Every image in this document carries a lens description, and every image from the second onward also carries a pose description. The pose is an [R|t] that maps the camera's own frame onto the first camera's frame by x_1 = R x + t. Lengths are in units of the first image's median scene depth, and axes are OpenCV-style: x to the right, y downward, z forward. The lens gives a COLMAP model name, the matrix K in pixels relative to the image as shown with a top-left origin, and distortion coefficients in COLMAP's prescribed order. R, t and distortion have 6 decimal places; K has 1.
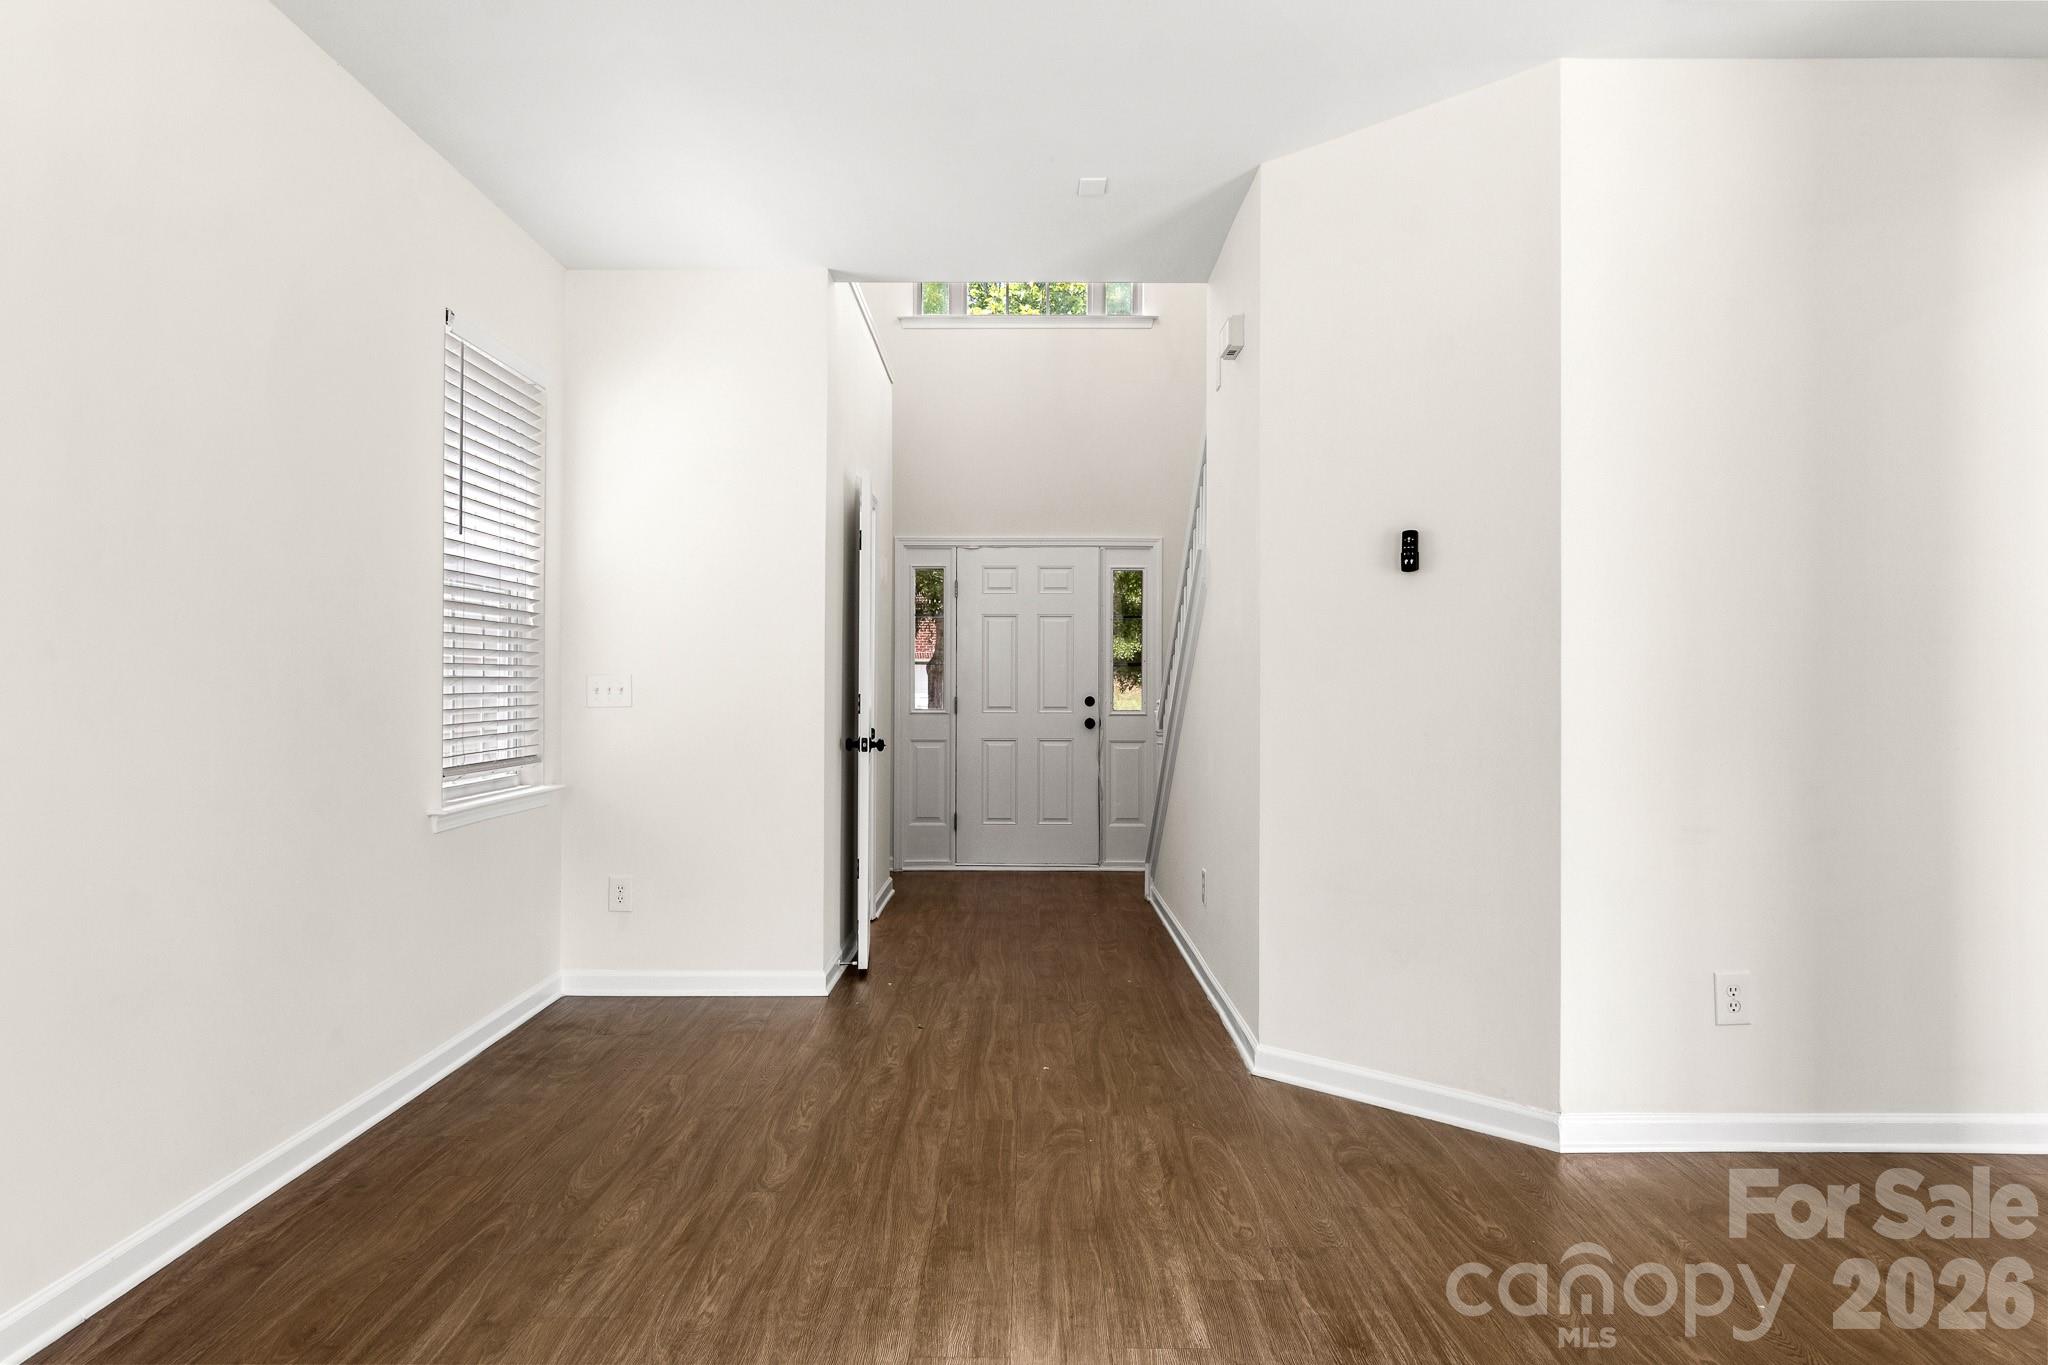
lens RADIAL K [[1267.5, 0, 1026.4], [0, 1267.5, 675.7], [0, 0, 1]] dist [0.004711, 0.002062]
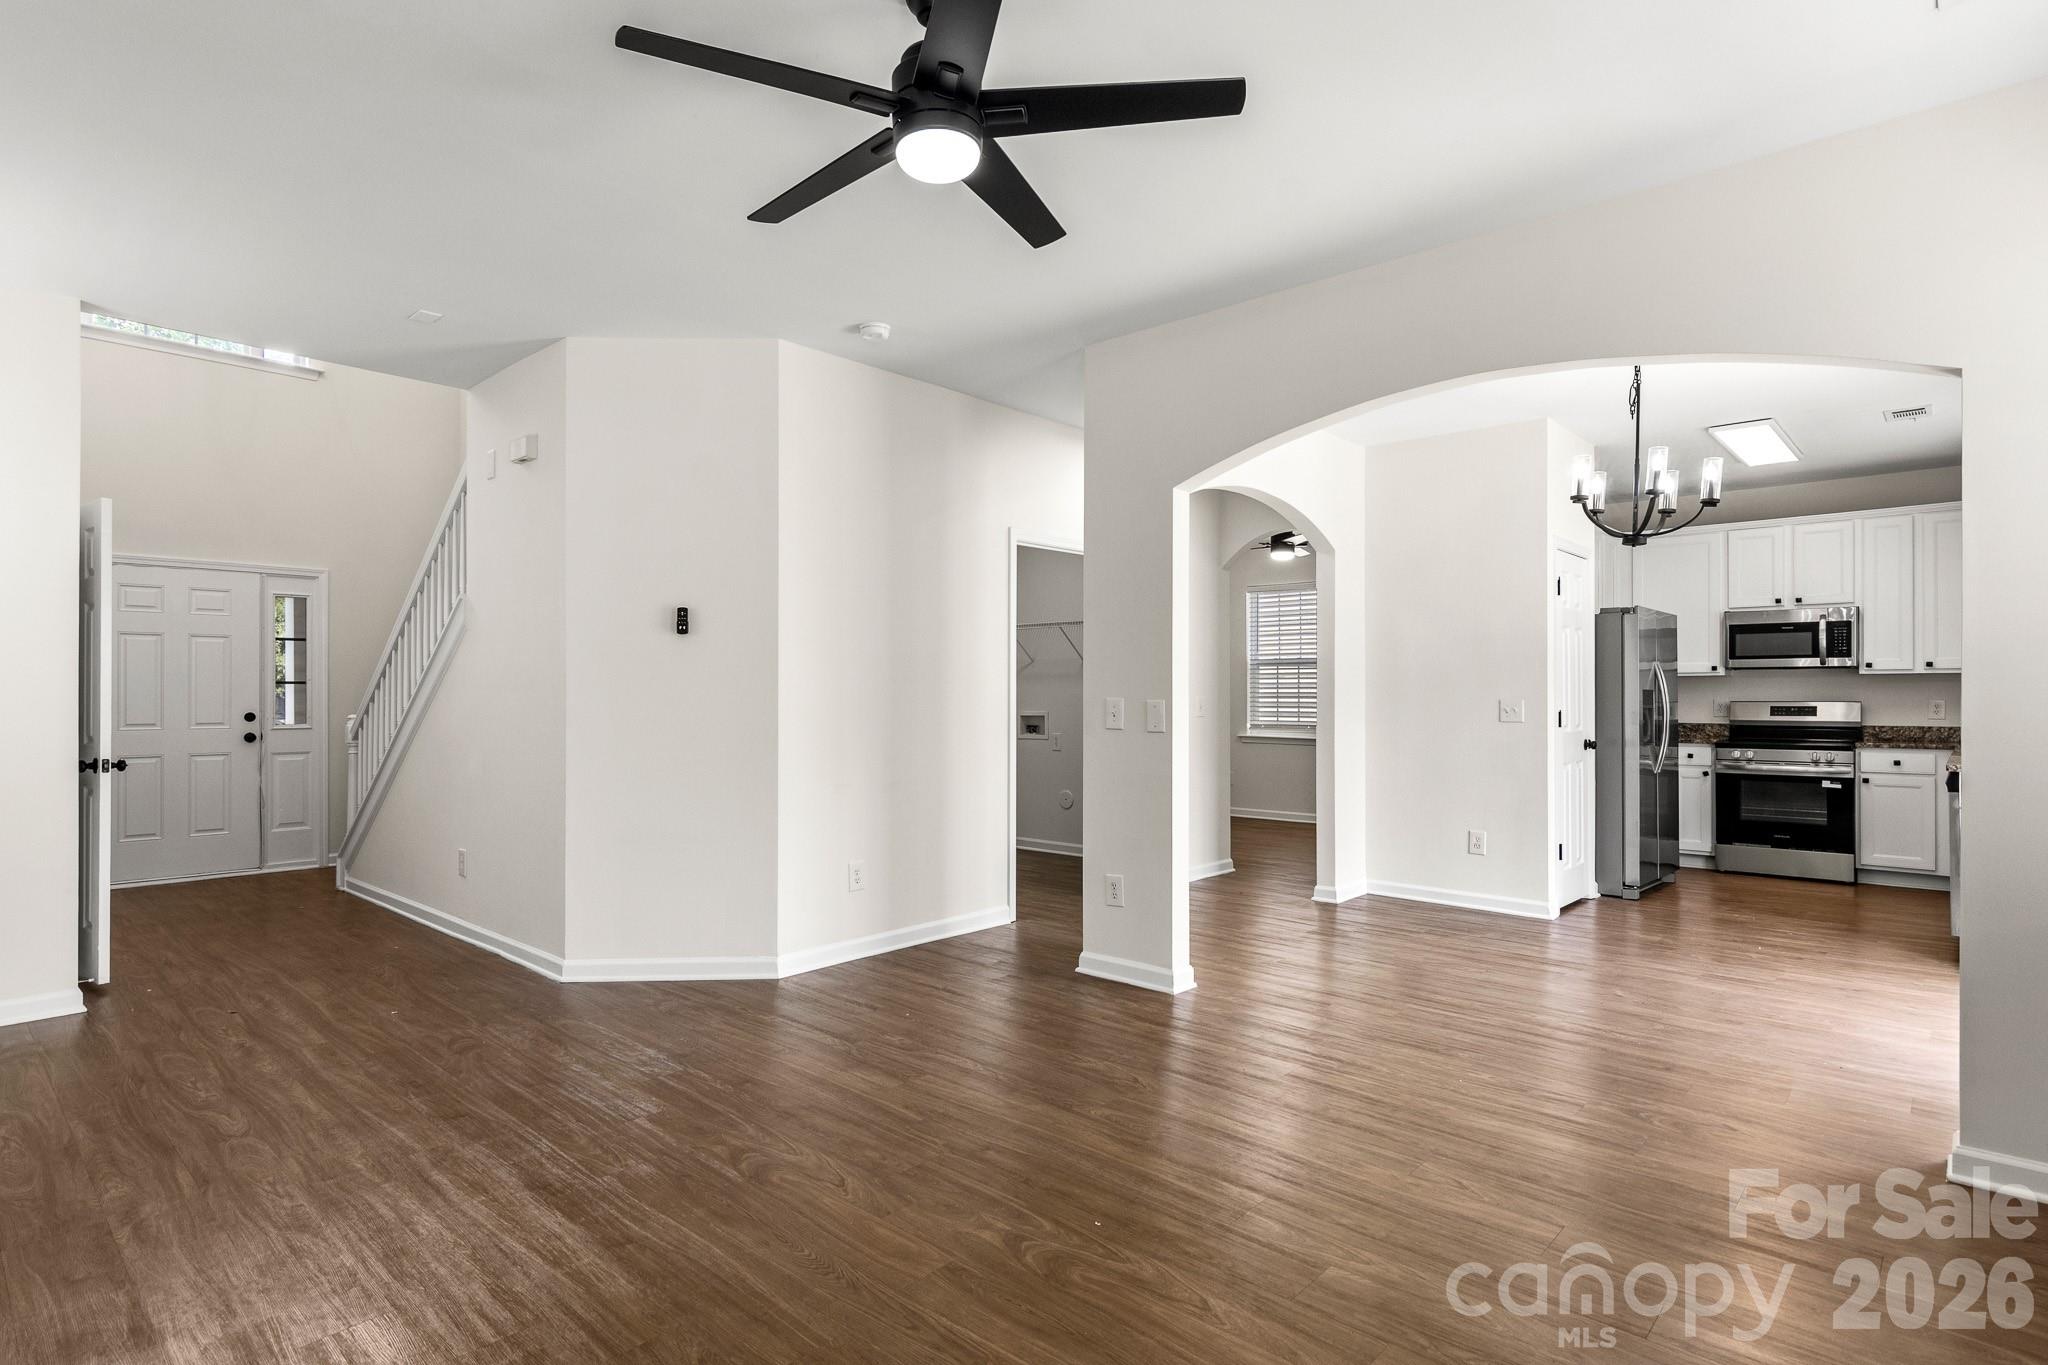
lens RADIAL K [[1054.2, 0, 1020.3], [0, 1054.2, 695.7], [0, 0, 1]] dist [0.001696, 0.001950]
pose [[0.669985, -0.002849, 0.742369, -0.177630], [-0.005194, 0.999950, 0.008525, -0.008977], [-0.742356, -0.009567, 0.669937, -0.083107]]
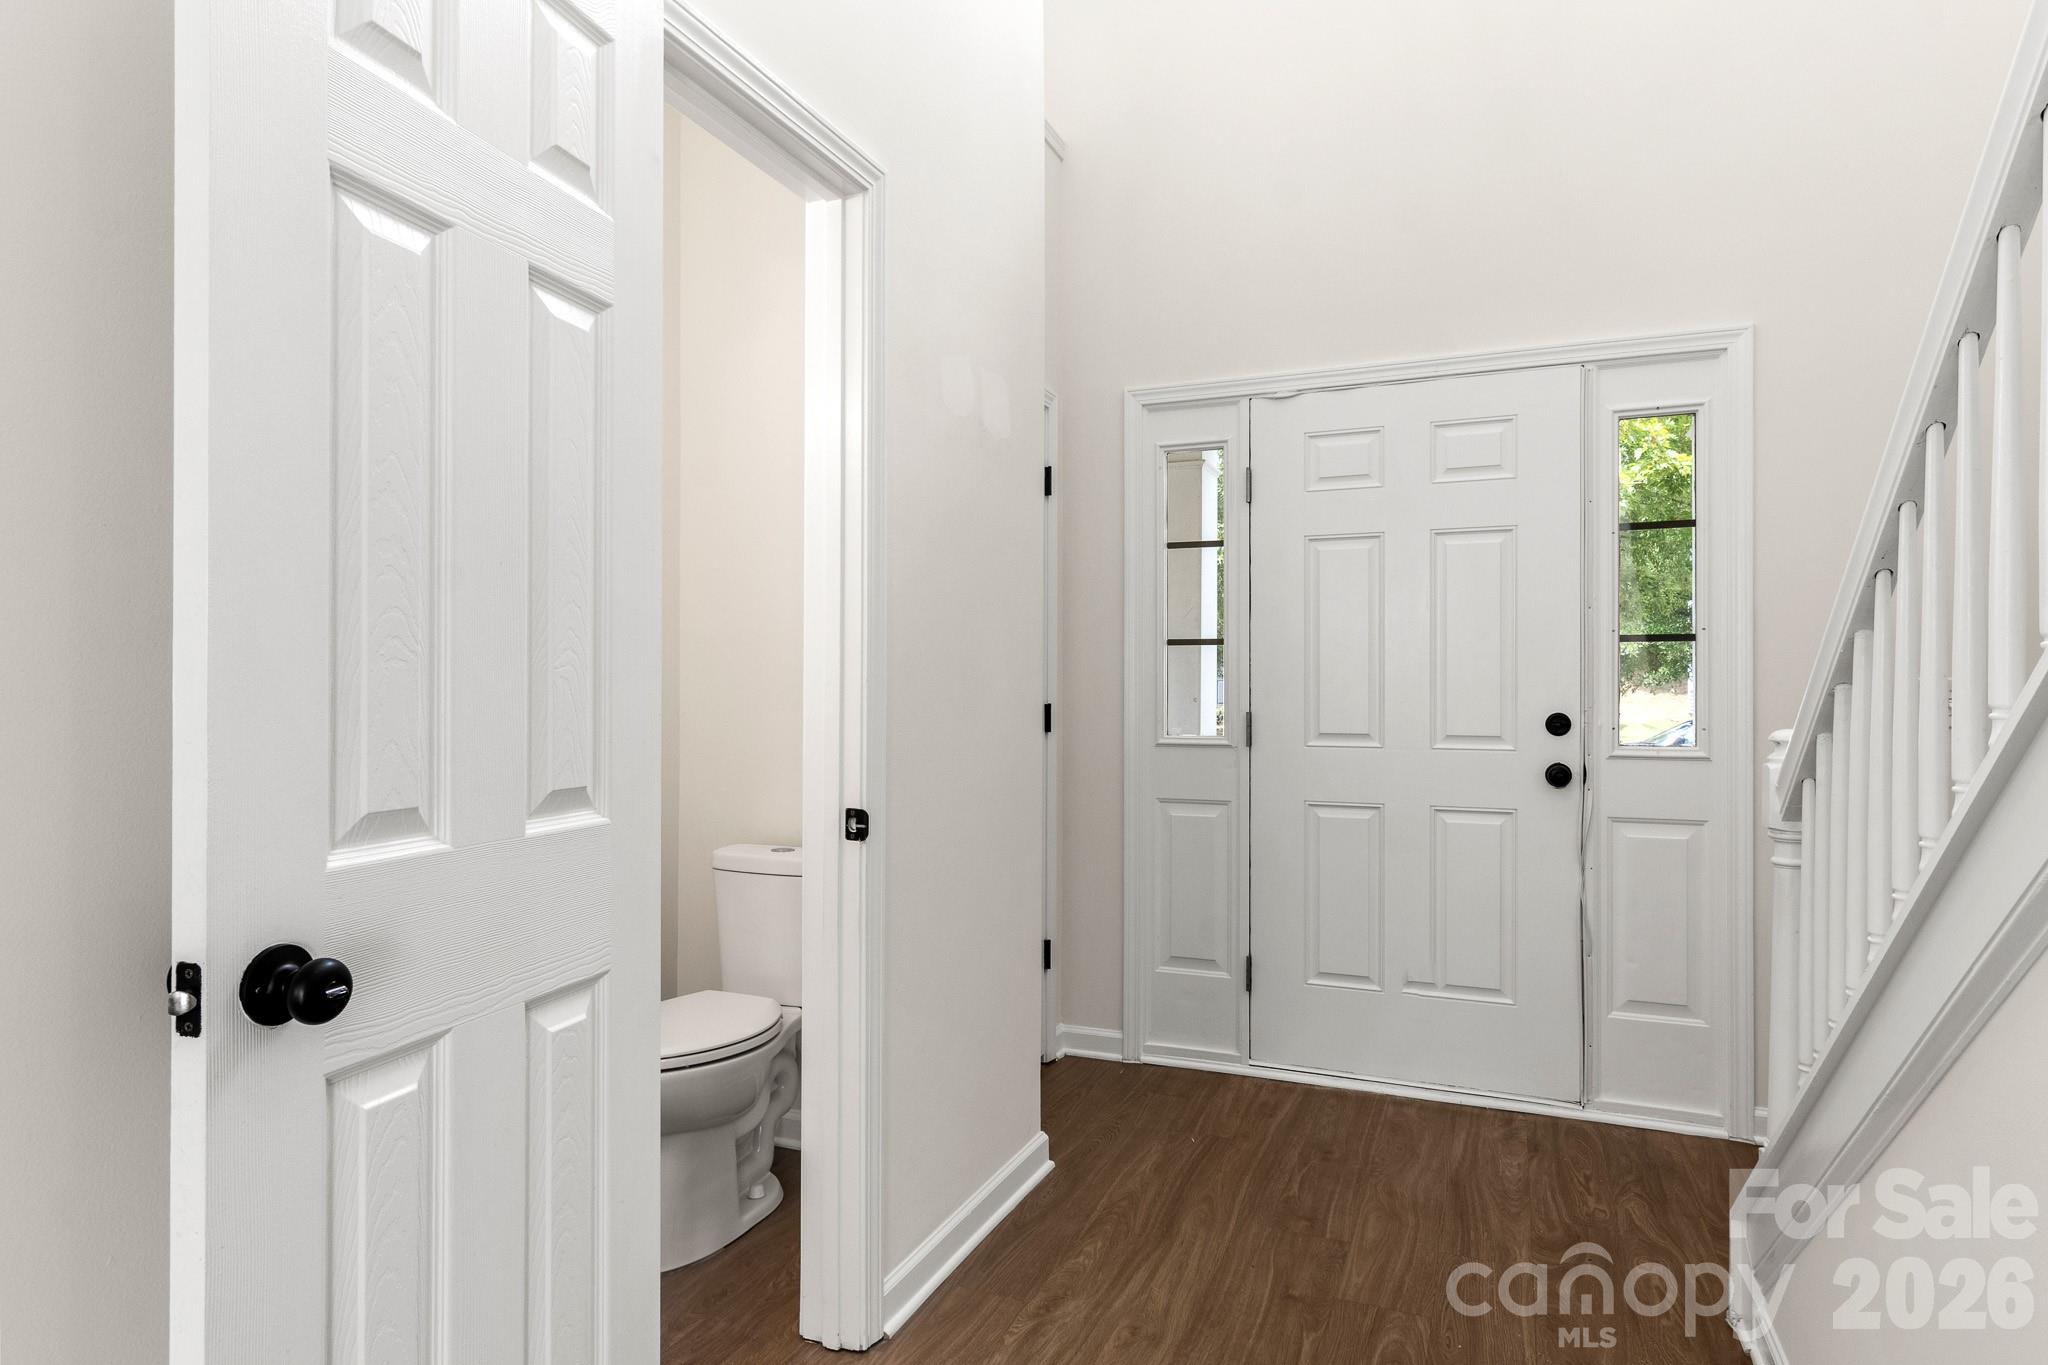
lens RADIAL K [[1128.2, 0, 1031.9], [0, 1128.2, 689.4], [0, 0, 1]] dist [-0.000810, 0.001235]
pose [[0.921902, -0.001062, -0.387421, 0.033859], [0.003379, 0.999980, 0.005300, 0.005656], [0.387408, -0.006195, 0.921888, 0.579021]]
